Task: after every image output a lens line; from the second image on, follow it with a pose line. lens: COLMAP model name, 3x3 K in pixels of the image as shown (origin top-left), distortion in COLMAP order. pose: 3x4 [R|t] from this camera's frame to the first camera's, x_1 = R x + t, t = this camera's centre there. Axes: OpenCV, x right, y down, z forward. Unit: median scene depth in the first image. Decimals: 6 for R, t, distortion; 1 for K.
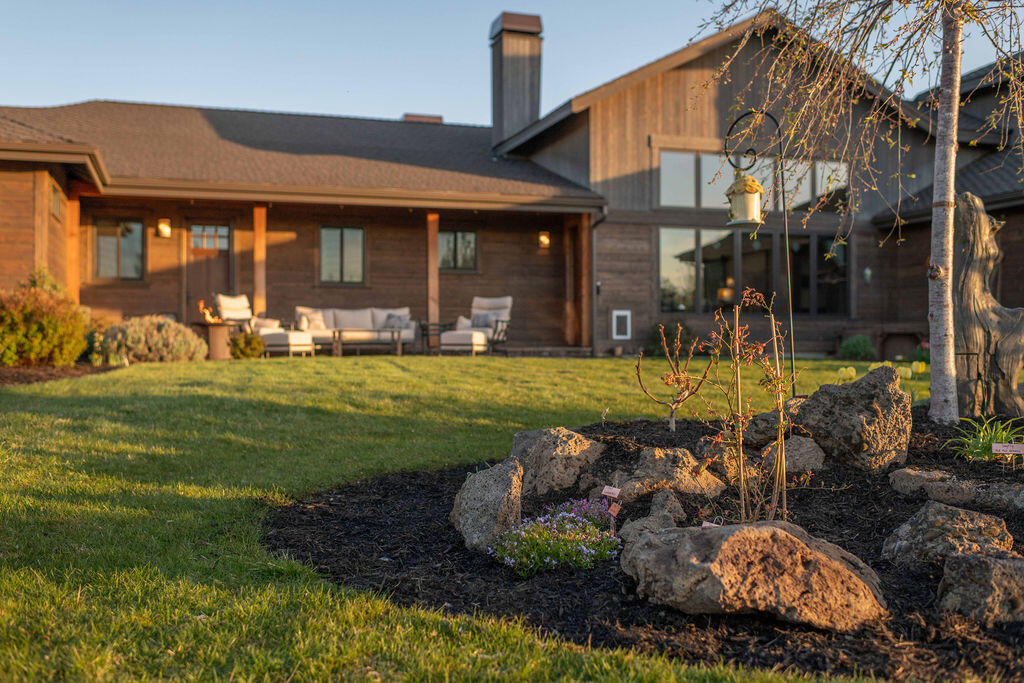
lens RADIAL K [[1004.2, 0, 514.5], [0, 1004.2, 344.6], [0, 0, 1]] dist [-0.001999, 0.000000]
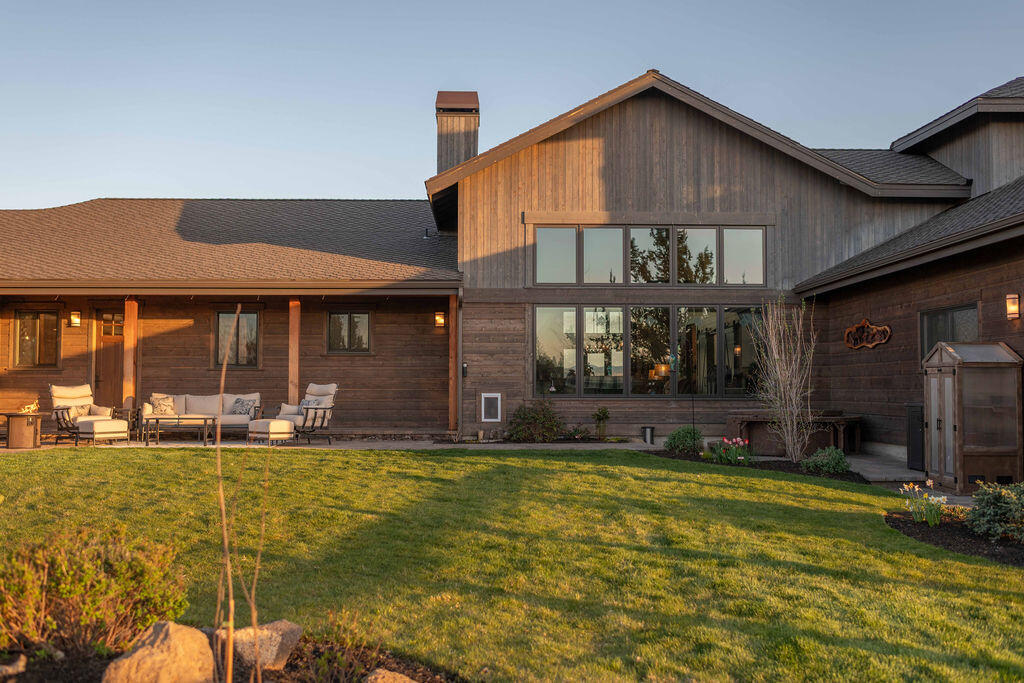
lens RADIAL K [[1004.2, 0, 513.5], [0, 1004.2, 345.3], [0, 0, 1]] dist [-0.001999, 0.000000]
pose [[0.954491, -0.008830, -0.298110, 0.416291], [-0.003219, 0.999198, -0.039904, -0.040865], [0.298223, 0.039048, 0.953697, 0.077140]]
